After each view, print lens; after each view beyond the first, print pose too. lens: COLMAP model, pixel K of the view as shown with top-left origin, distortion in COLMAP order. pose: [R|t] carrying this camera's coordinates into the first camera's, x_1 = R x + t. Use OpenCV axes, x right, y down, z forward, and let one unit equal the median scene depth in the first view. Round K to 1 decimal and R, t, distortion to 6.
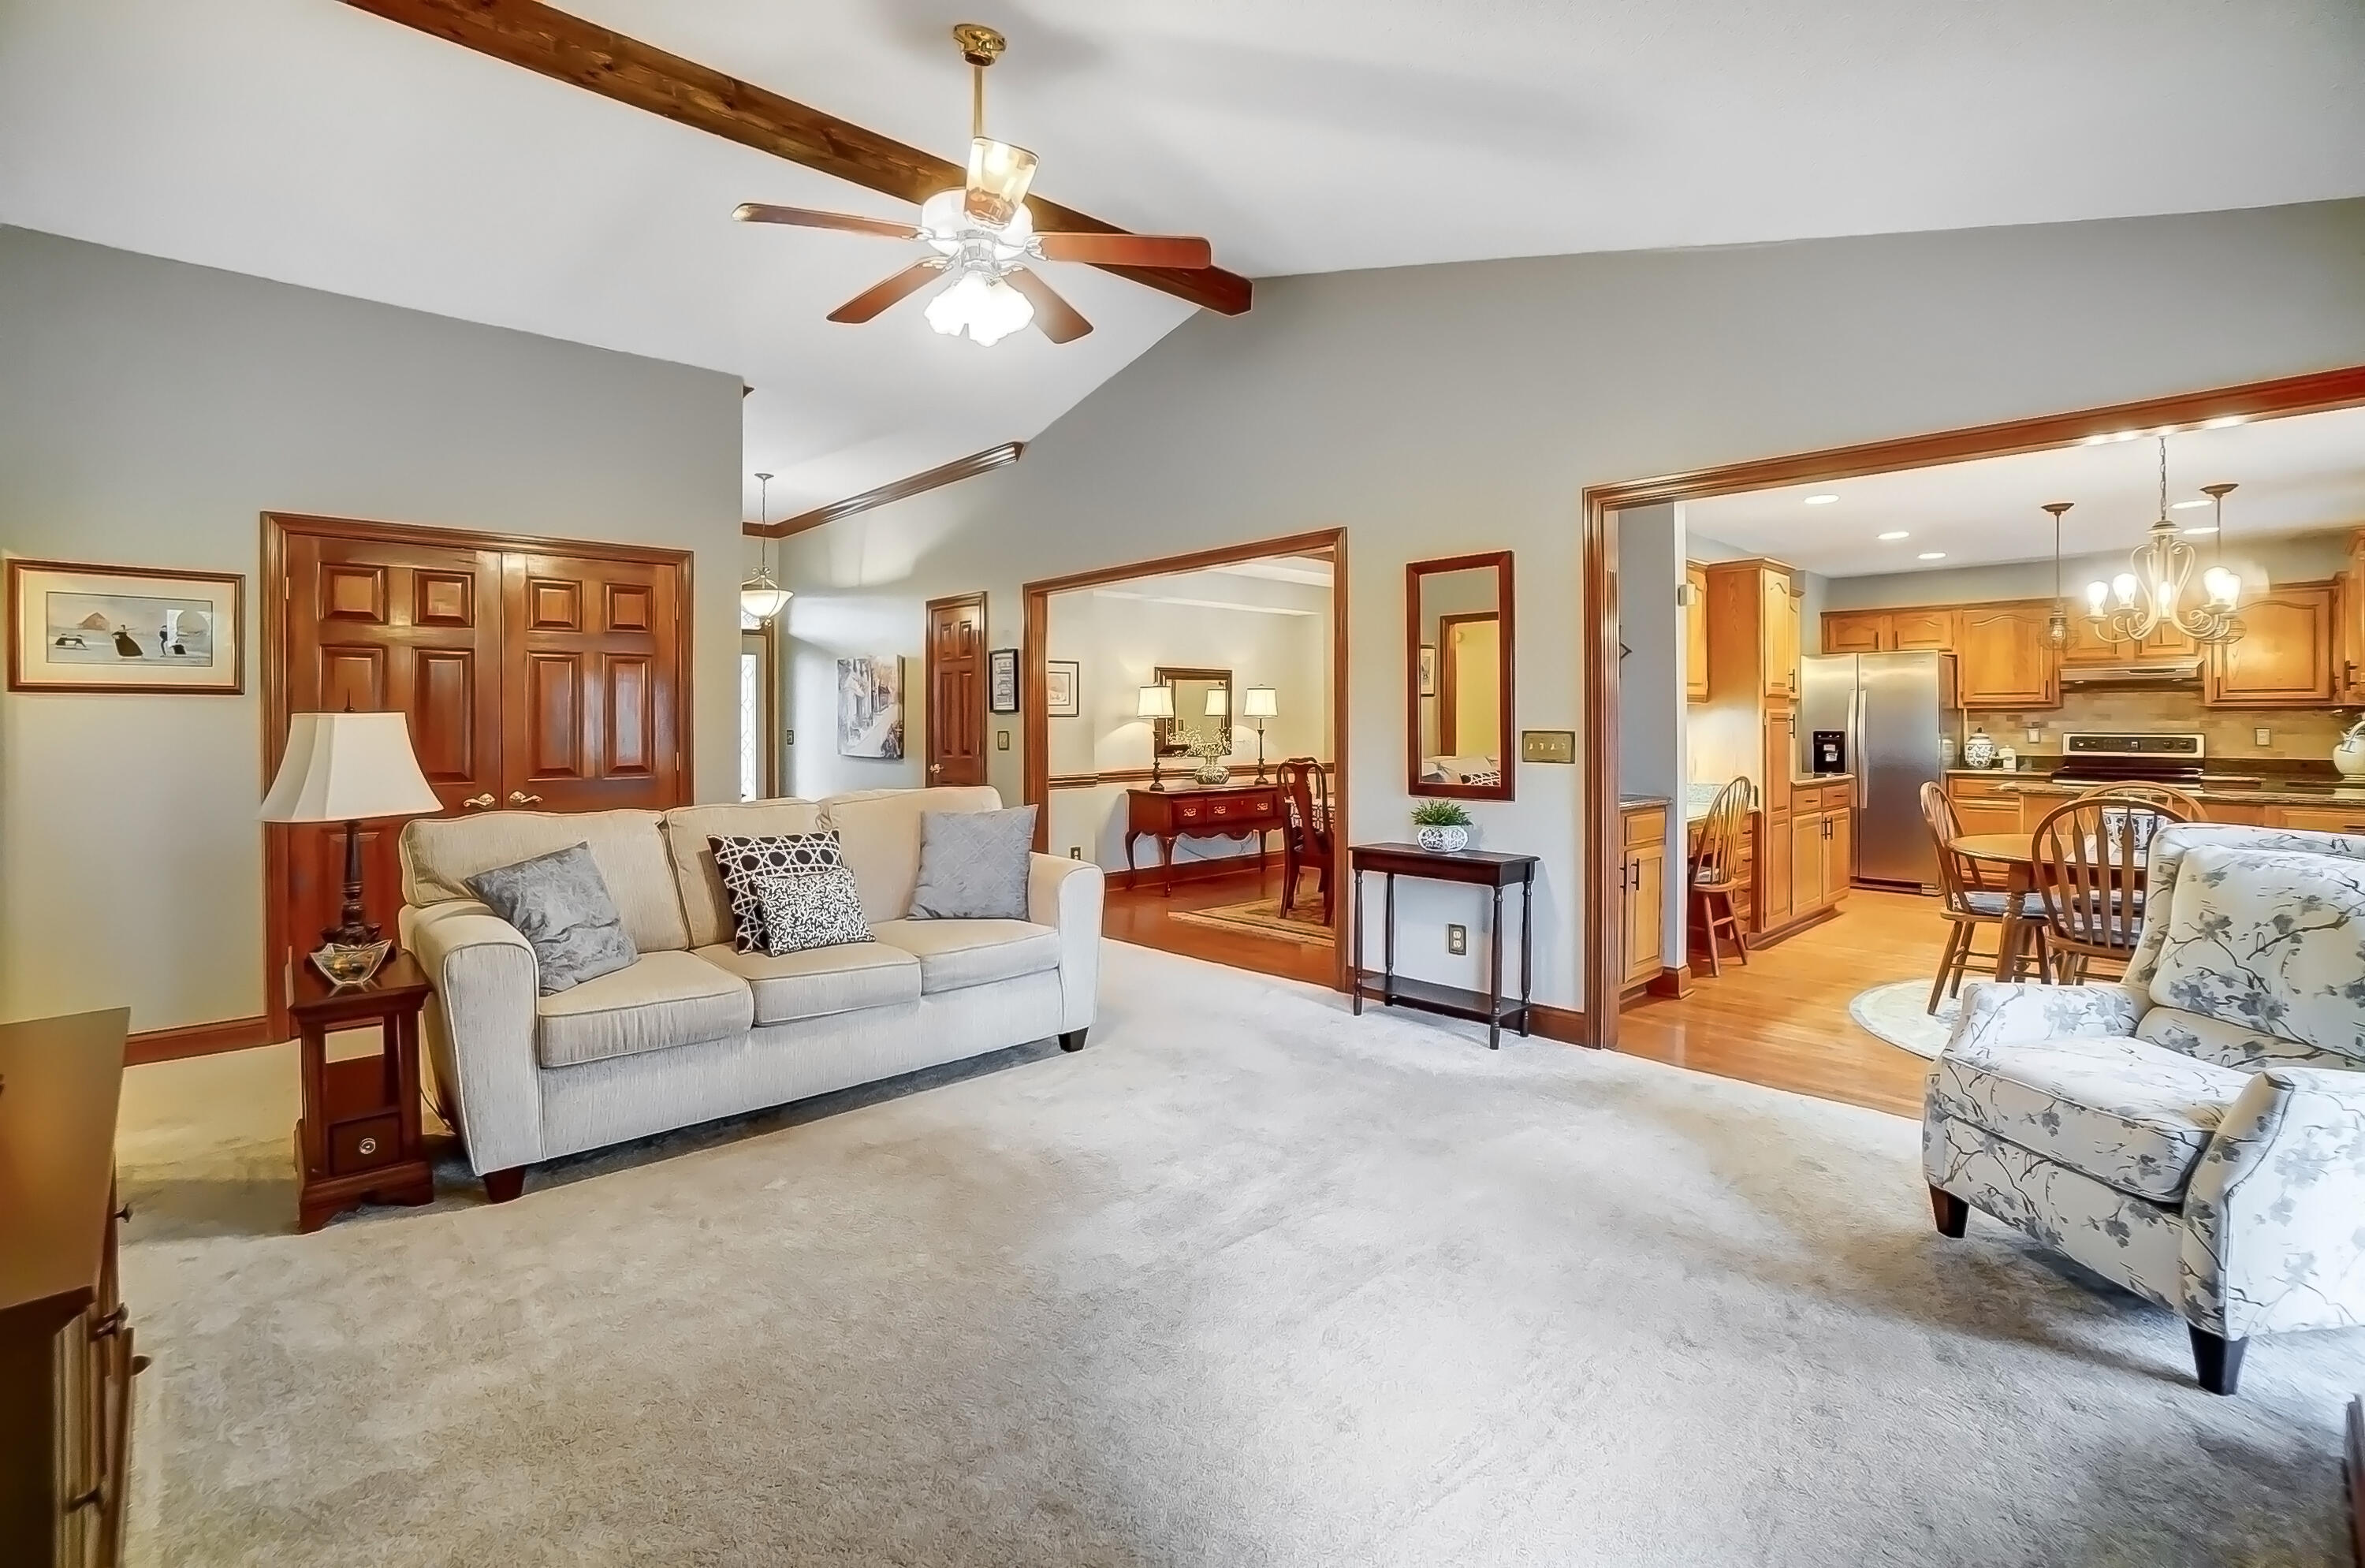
lens RADIAL K [[1057.7, 0, 1171.1], [0, 1057.7, 726.4], [0, 0, 1]] dist [-0.020880, 0.001827]
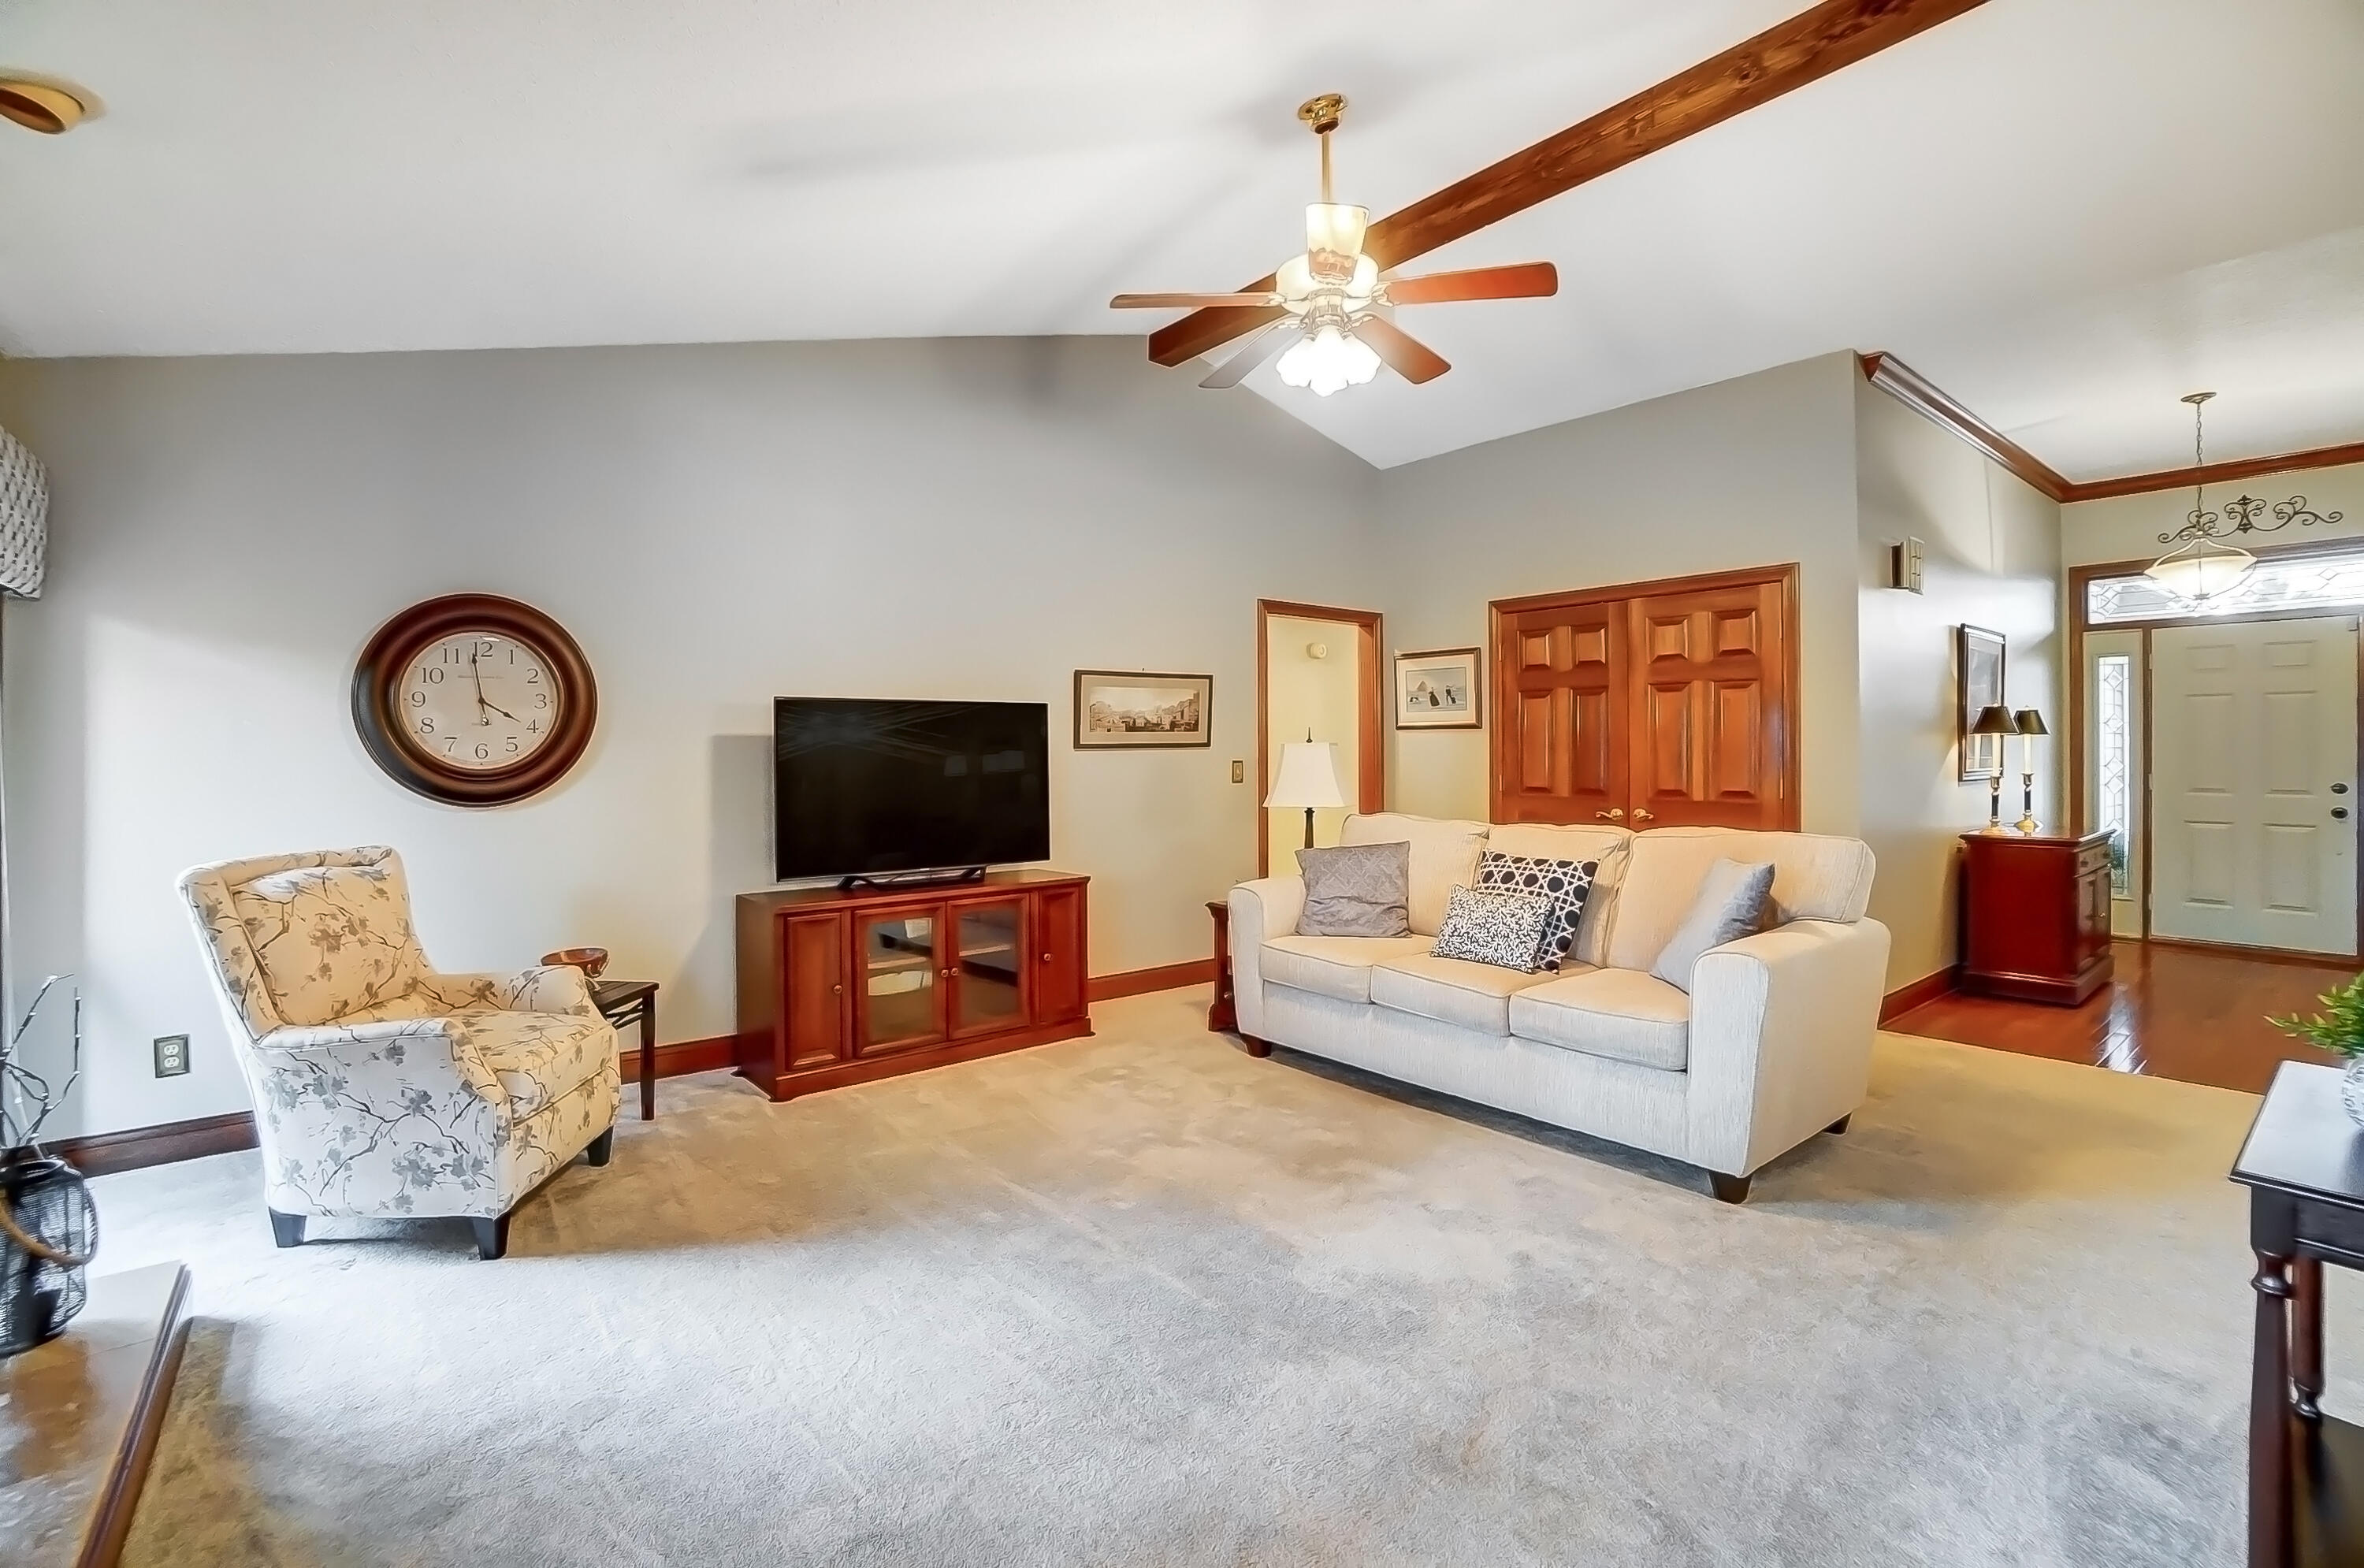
lens RADIAL K [[1057.2, 0, 1134.3], [0, 1057.2, 744.1], [0, 0, 1]] dist [-0.020880, 0.001827]
pose [[-0.066441, -0.000681, -0.997790, 0.613202], [-0.001787, 0.999998, -0.000564, -0.007121], [0.997789, 0.001746, -0.066443, 0.597334]]
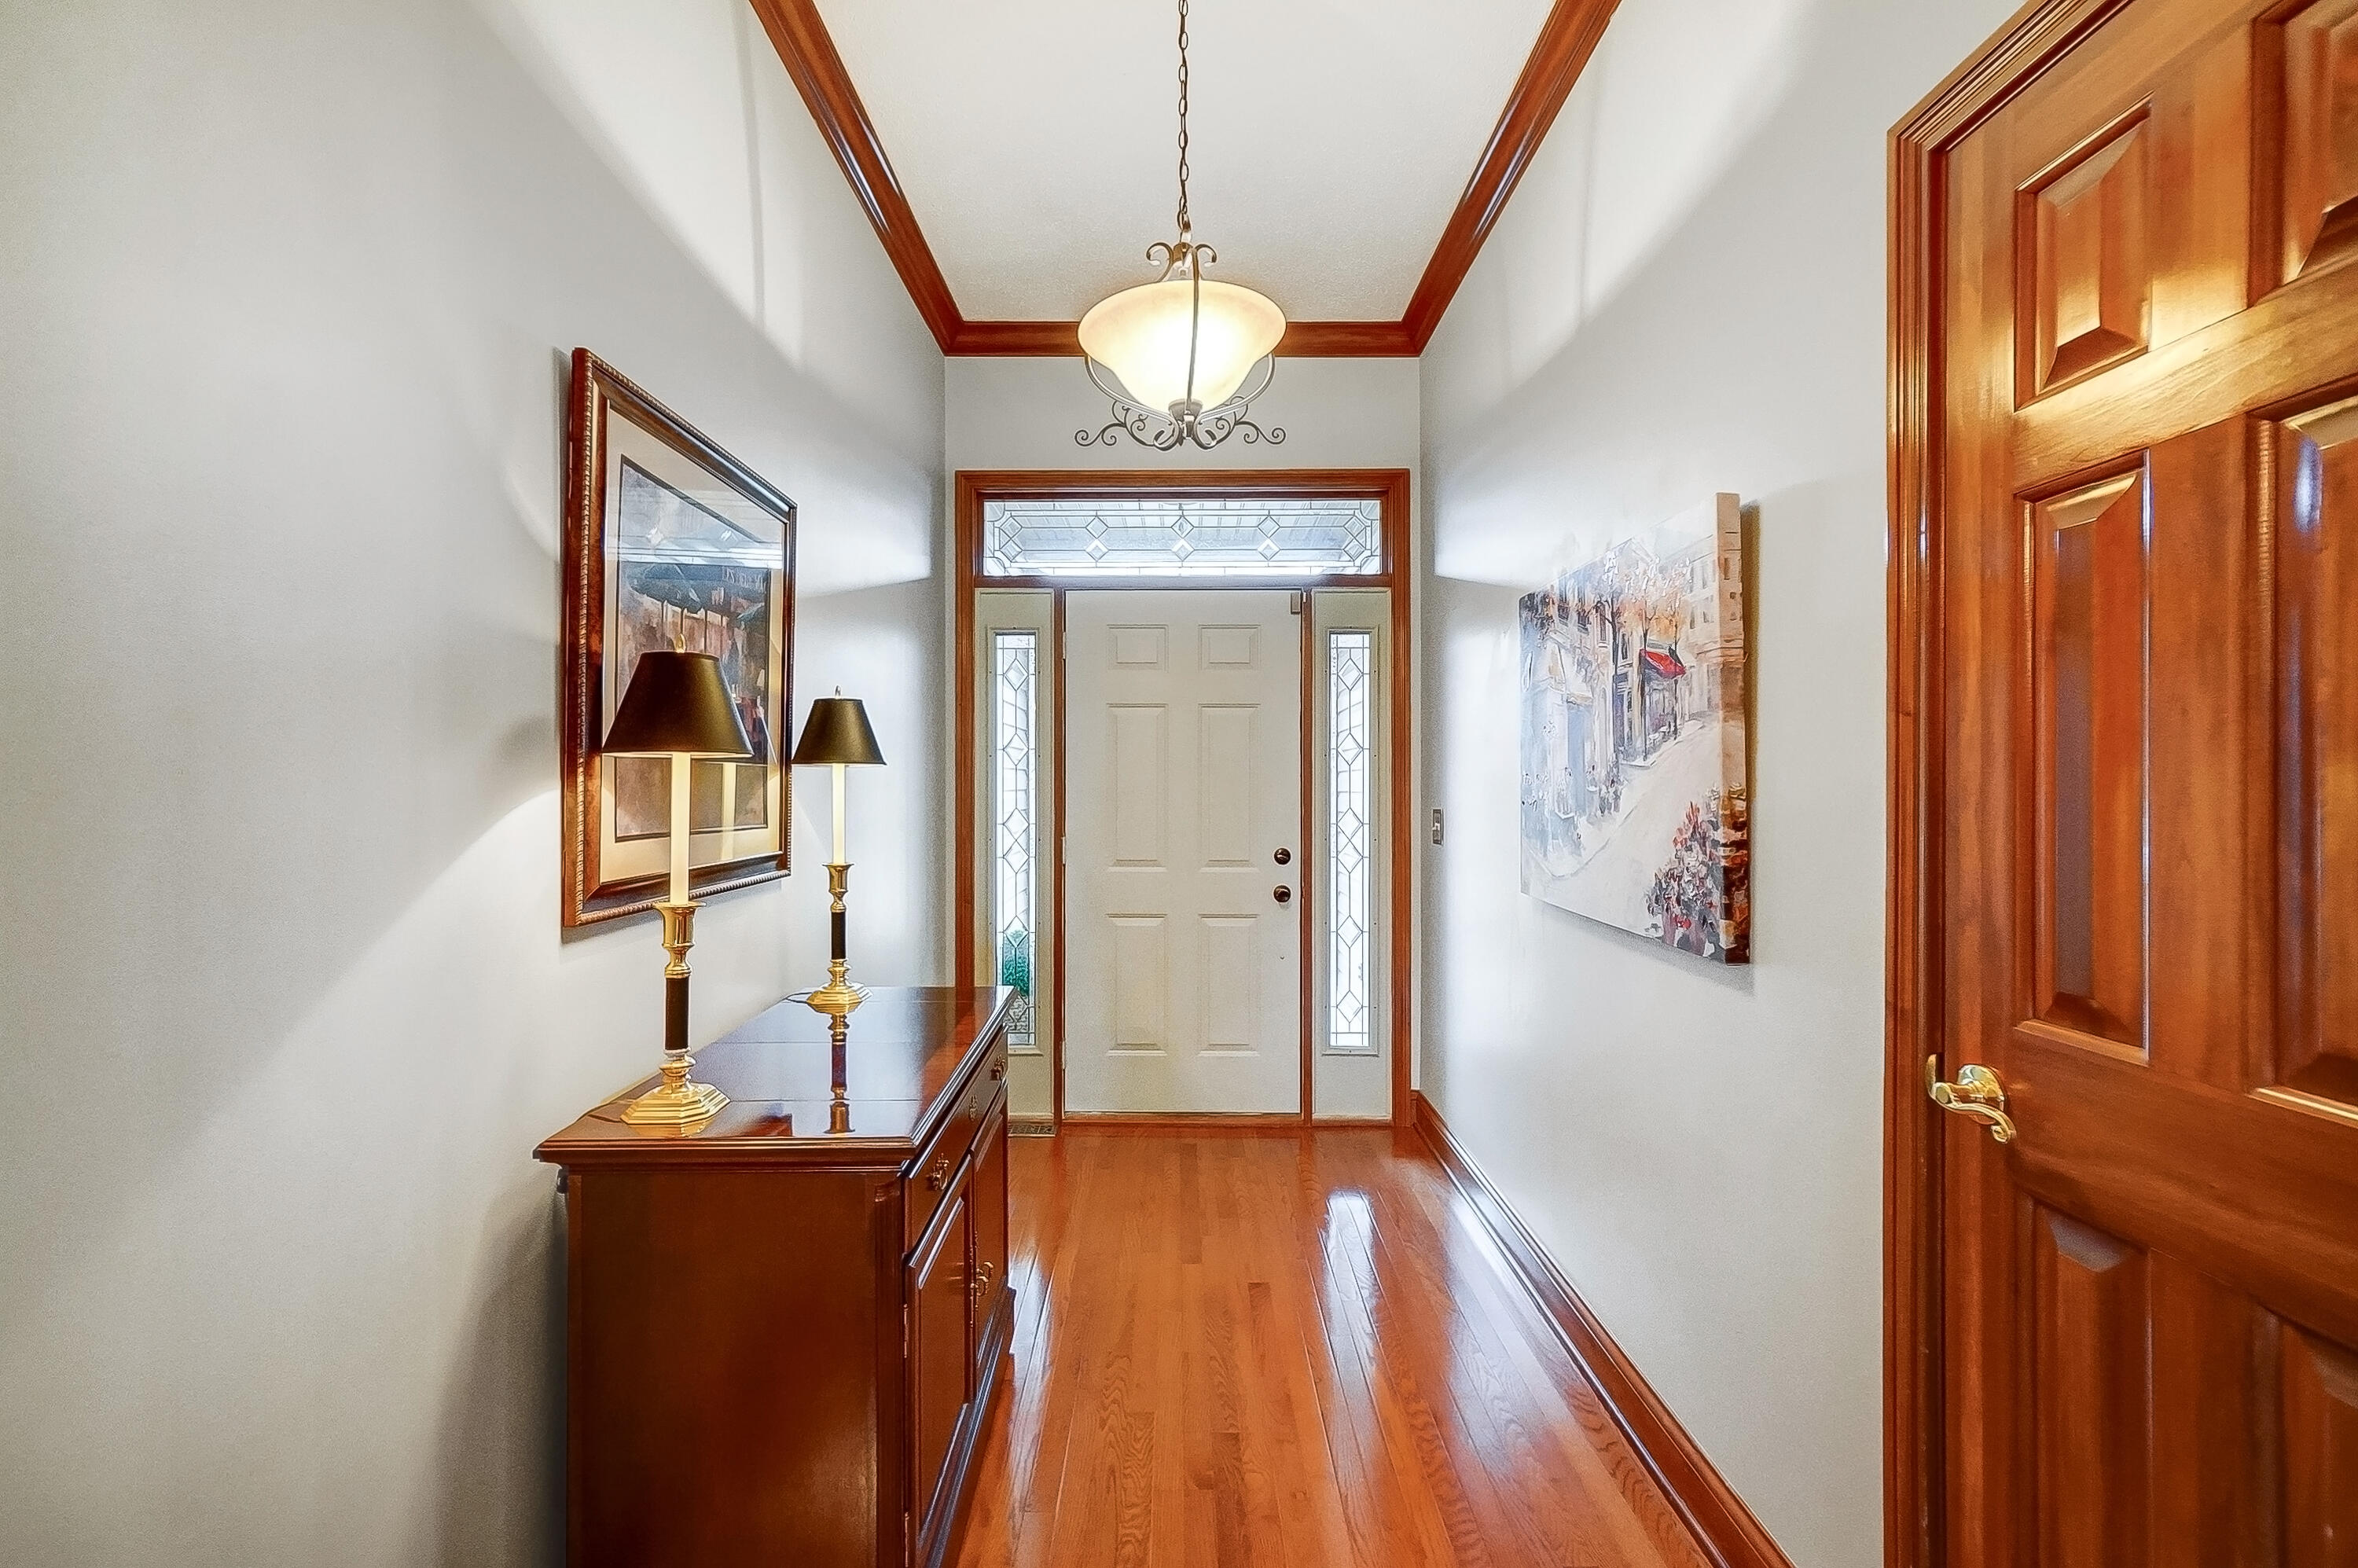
lens RADIAL K [[1054.5, 0, 1183.7], [0, 1054.5, 785.1], [0, 0, 1]] dist [-0.020880, 0.001827]
pose [[0.744082, 0.002105, -0.668085, -0.363243], [-0.003170, 0.999995, -0.000381, -0.011976], [0.668081, 0.002401, 0.744085, 1.412285]]
